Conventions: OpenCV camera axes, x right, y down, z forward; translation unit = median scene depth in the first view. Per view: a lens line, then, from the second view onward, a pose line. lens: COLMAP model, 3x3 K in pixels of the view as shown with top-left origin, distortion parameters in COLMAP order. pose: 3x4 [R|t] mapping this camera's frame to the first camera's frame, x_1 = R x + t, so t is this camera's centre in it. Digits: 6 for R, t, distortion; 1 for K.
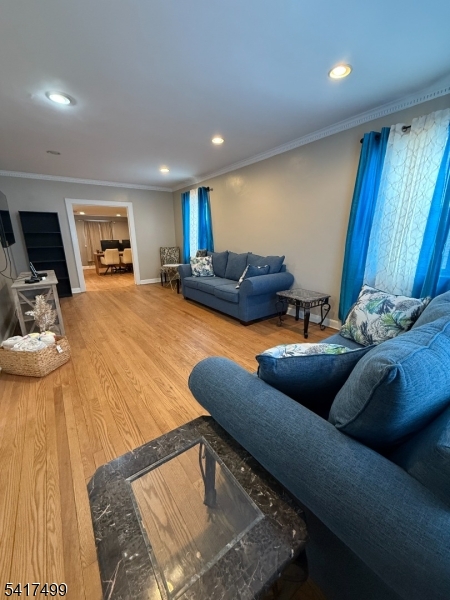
lens RADIAL K [[238.0, 0, 224.3], [0, 238.0, 302.1], [0, 0, 1]] dist [-0.000289, -0.000010]
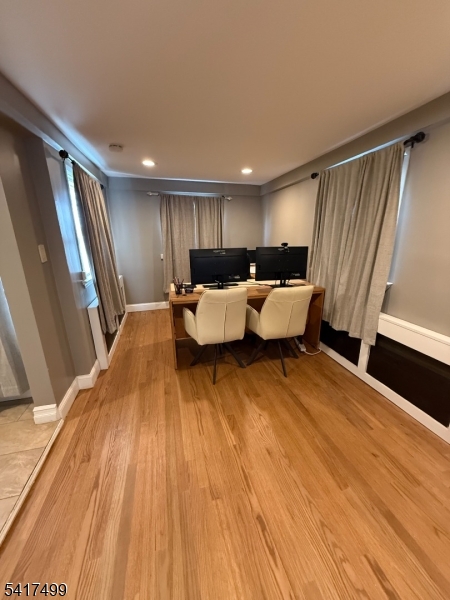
lens RADIAL K [[238.0, 0, 225.4], [0, 238.0, 301.1], [0, 0, 1]] dist [-0.000289, -0.000010]
pose [[0.931746, 0.096263, -0.350117, -0.370179], [-0.089271, 0.995353, 0.036098, -0.207492], [0.351965, -0.002379, 0.936010, 0.737337]]
